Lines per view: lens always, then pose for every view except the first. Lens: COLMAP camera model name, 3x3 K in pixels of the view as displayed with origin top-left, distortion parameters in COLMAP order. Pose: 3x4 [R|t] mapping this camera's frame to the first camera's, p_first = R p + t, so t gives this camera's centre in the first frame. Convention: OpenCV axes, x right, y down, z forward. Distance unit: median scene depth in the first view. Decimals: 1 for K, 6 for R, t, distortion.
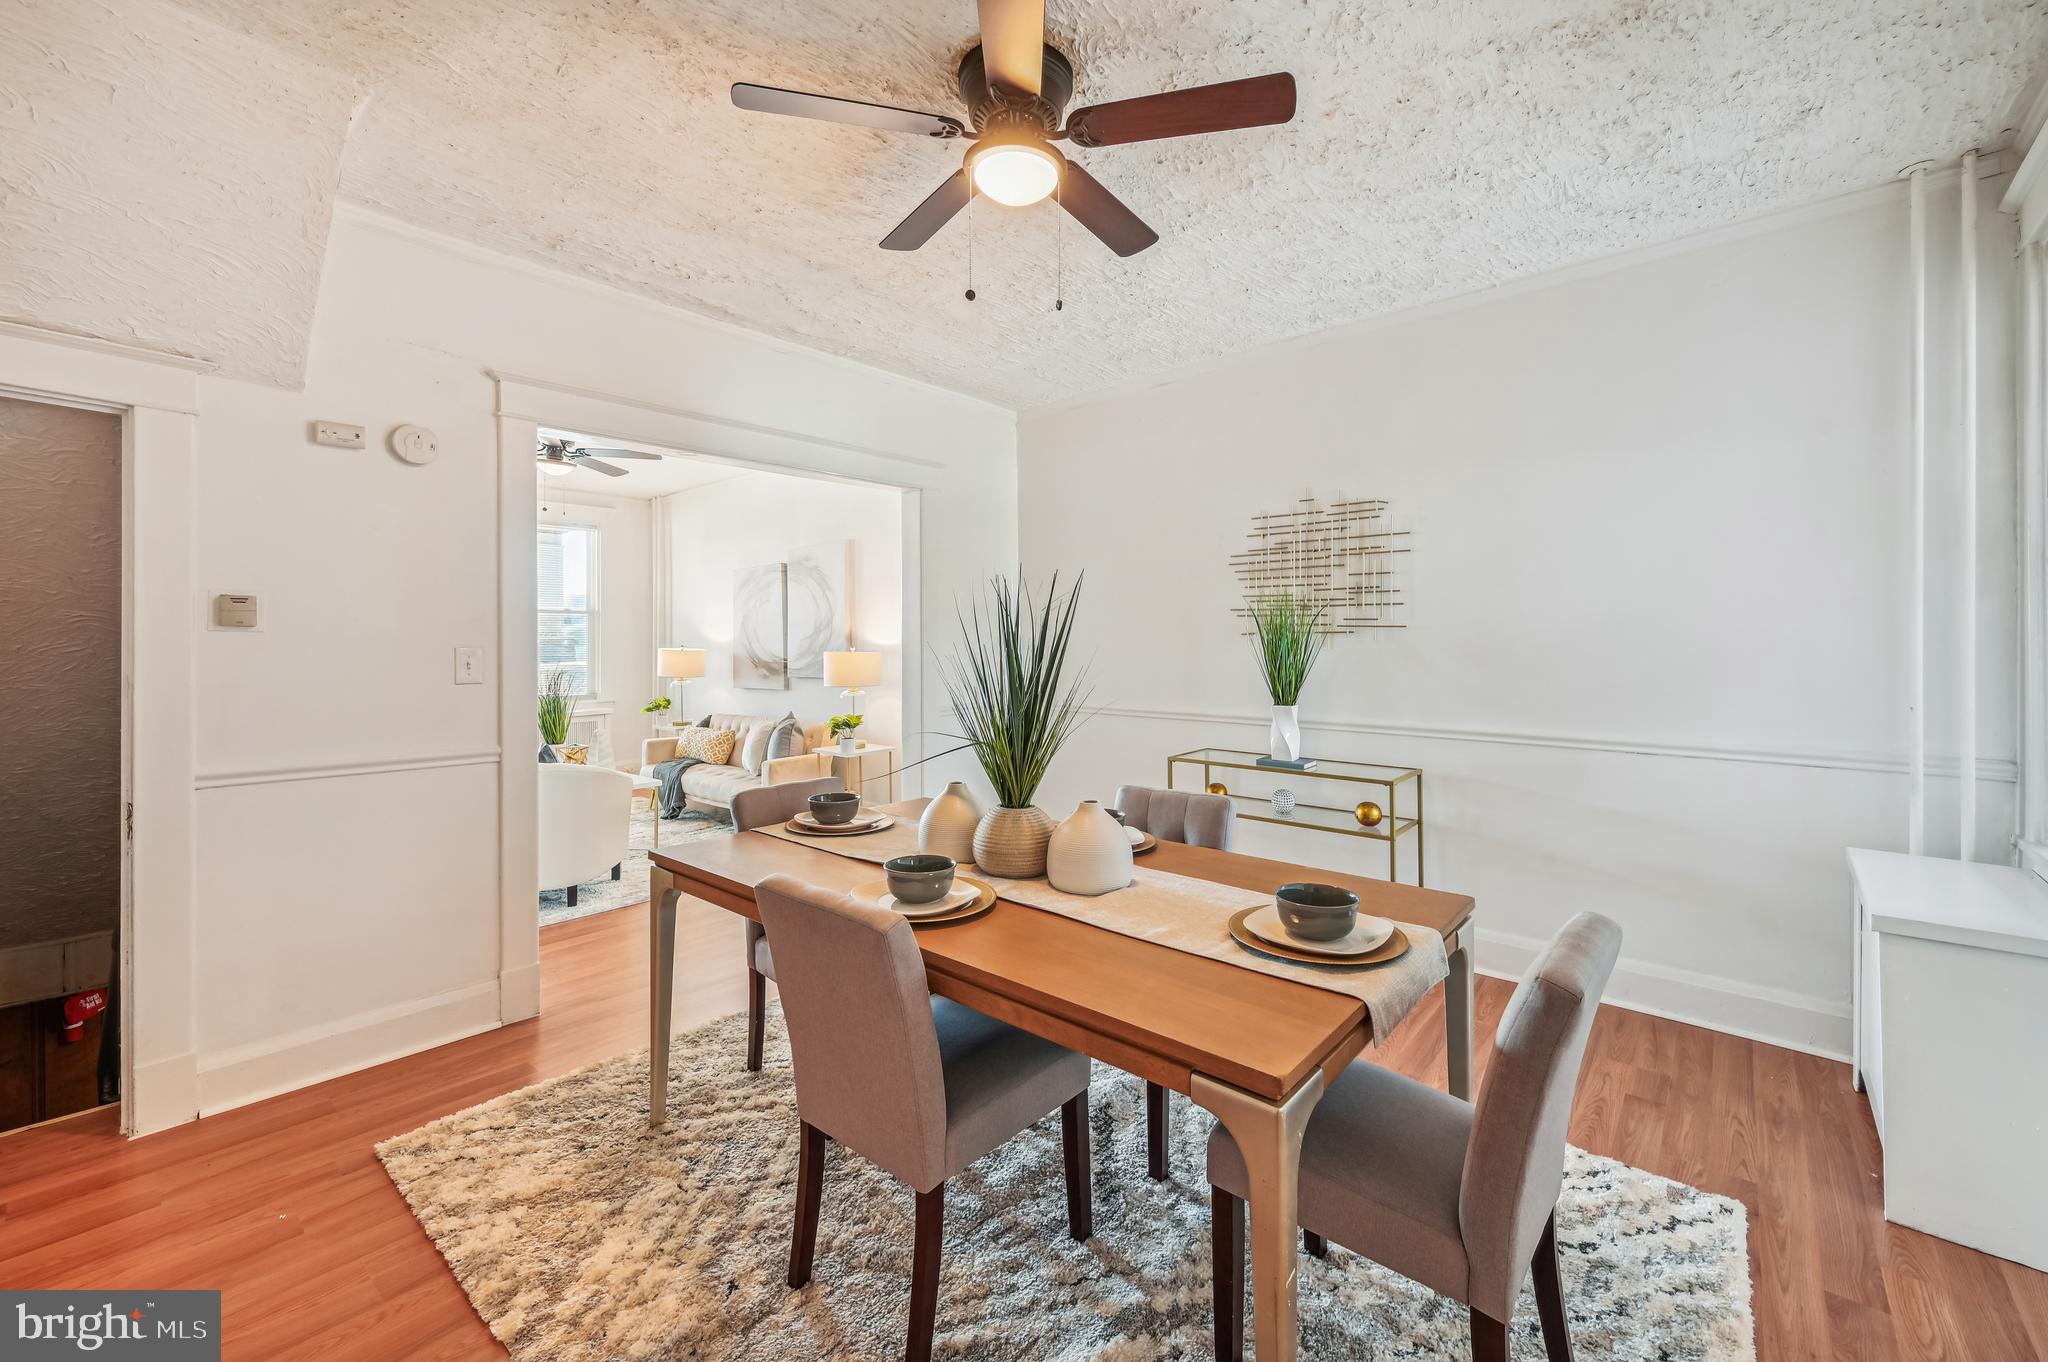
lens RADIAL K [[810.9, 0, 1021.7], [0, 810.9, 645.4], [0, 0, 1]] dist [-0.000087, -0.000328]
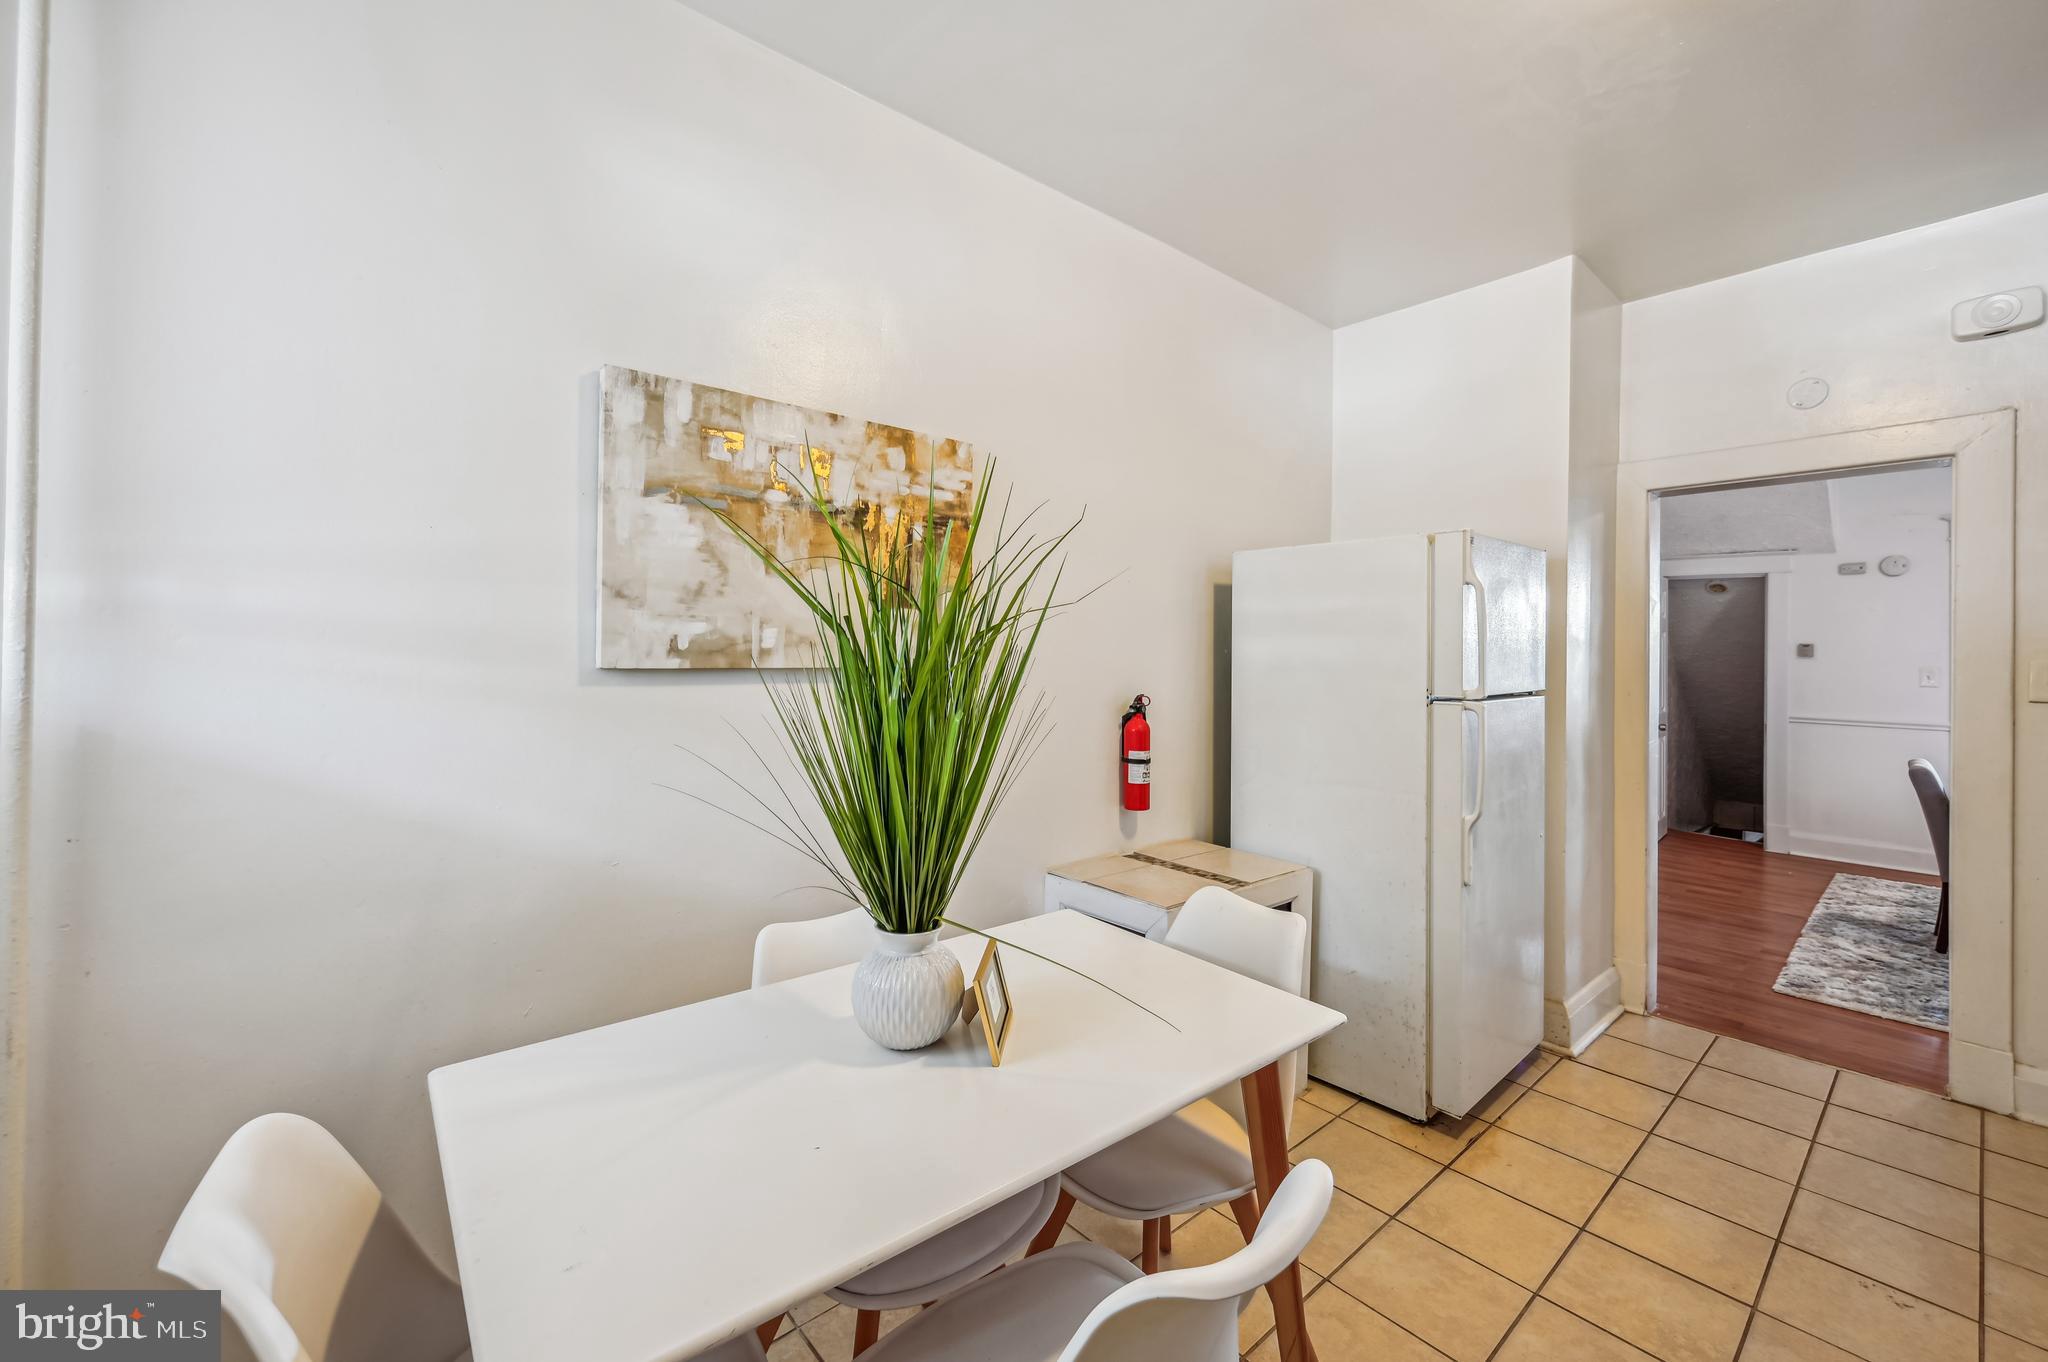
lens RADIAL K [[810.9, 0, 1017.5], [0, 810.9, 644.6], [0, 0, 1]] dist [-0.000087, -0.000328]
pose [[-0.140928, -0.002186, -0.990017, 1.771272], [-0.006097, 0.999981, -0.001340, -0.042812], [0.990001, 0.005847, -0.140938, -0.994894]]
